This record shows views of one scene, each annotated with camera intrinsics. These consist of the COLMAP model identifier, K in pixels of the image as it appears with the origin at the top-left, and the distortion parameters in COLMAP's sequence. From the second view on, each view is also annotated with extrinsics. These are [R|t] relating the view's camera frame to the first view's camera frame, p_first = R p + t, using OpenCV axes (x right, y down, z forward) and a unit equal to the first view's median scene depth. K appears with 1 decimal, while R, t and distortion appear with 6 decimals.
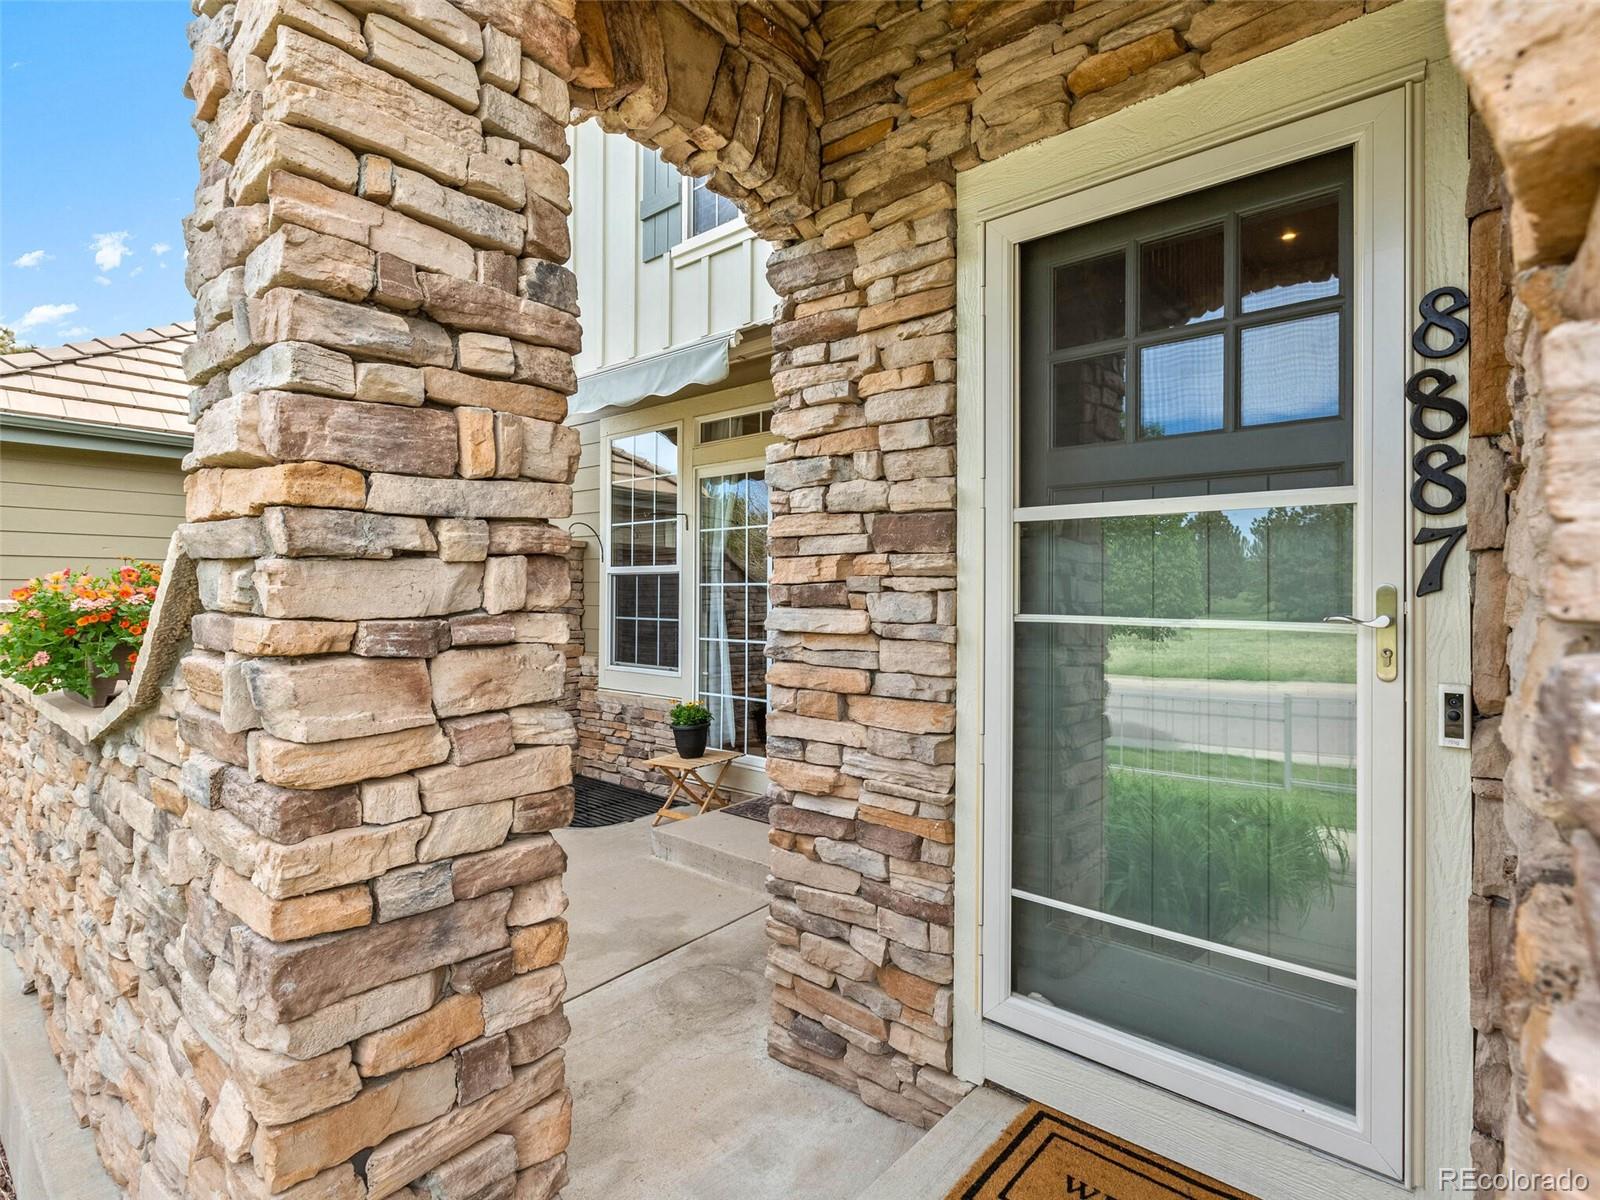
lens RADIAL K [[808.1, 0, 794.4], [0, 808.1, 591.3], [0, 0, 1]] dist [0.000107, 0.001050]
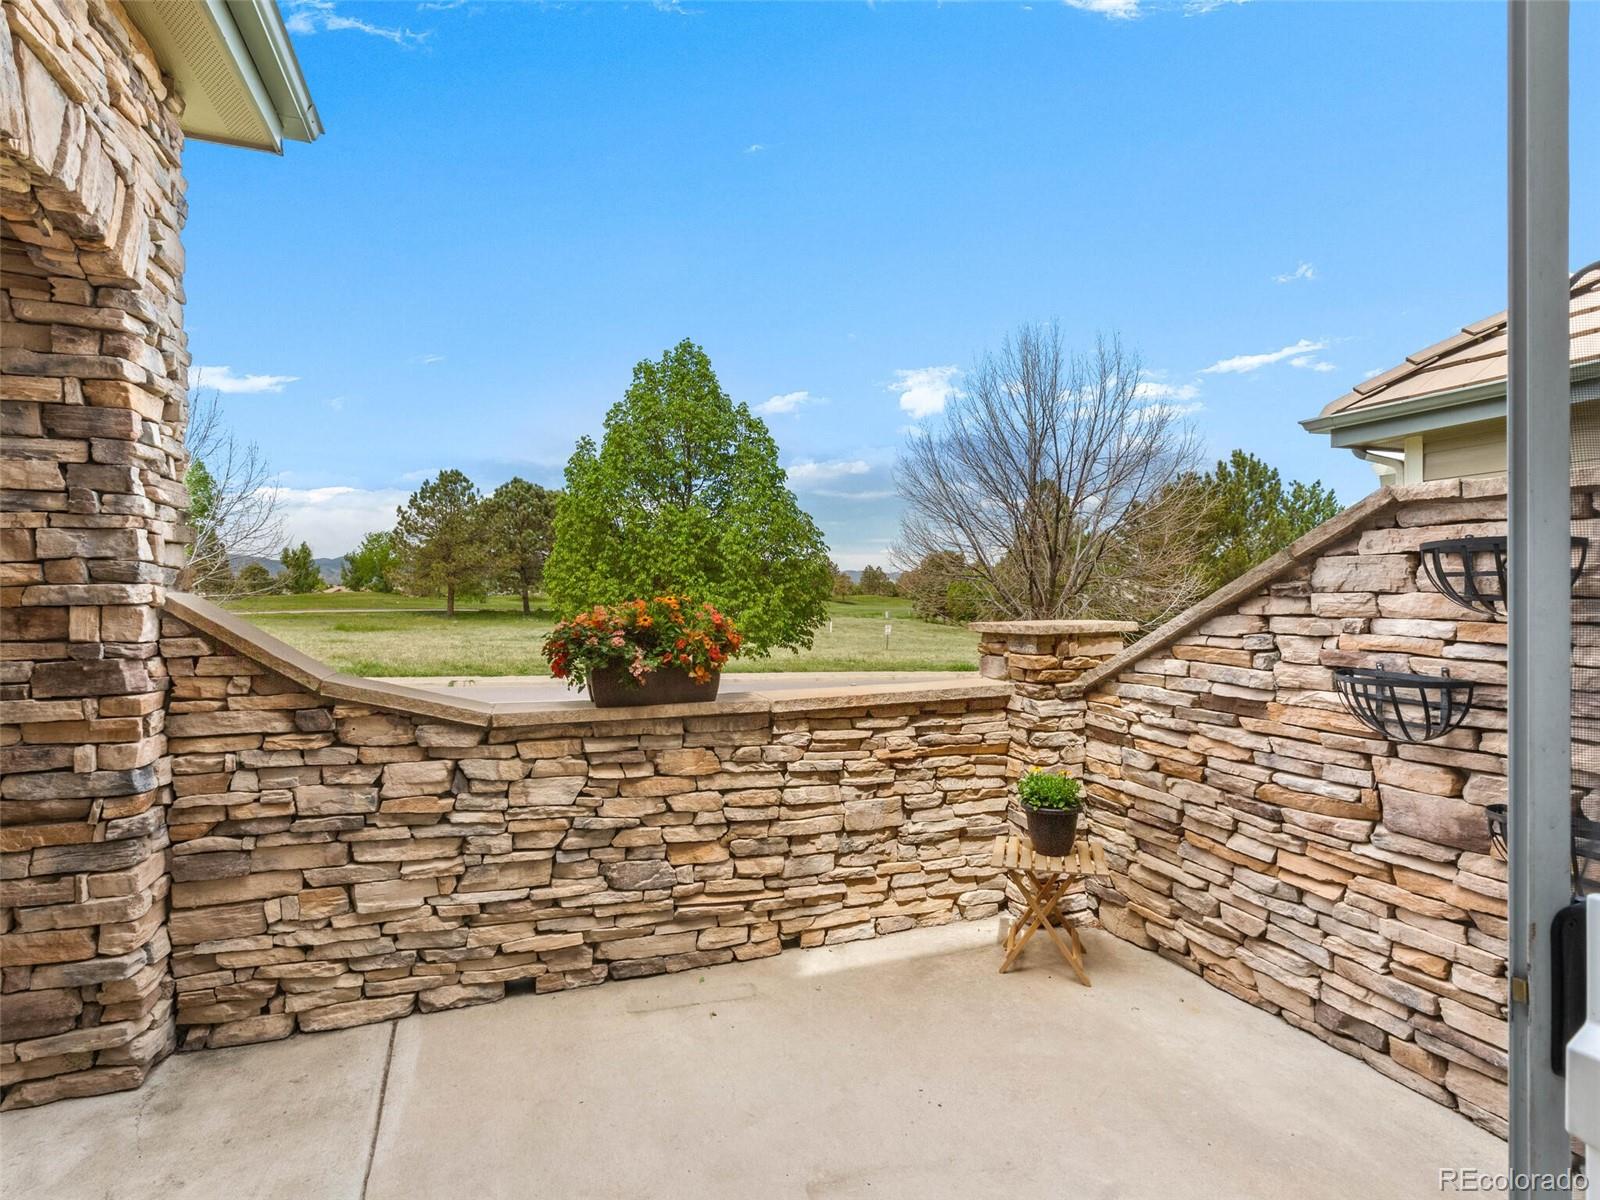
lens RADIAL K [[808.1, 0, 809.4], [0, 808.1, 593.6], [0, 0, 1]] dist [0.000107, 0.001050]
pose [[-0.472610, -0.004293, -0.881261, 0.064240], [0.008789, 0.999915, -0.009584, -0.013294], [0.881228, -0.012274, -0.472533, 0.774463]]
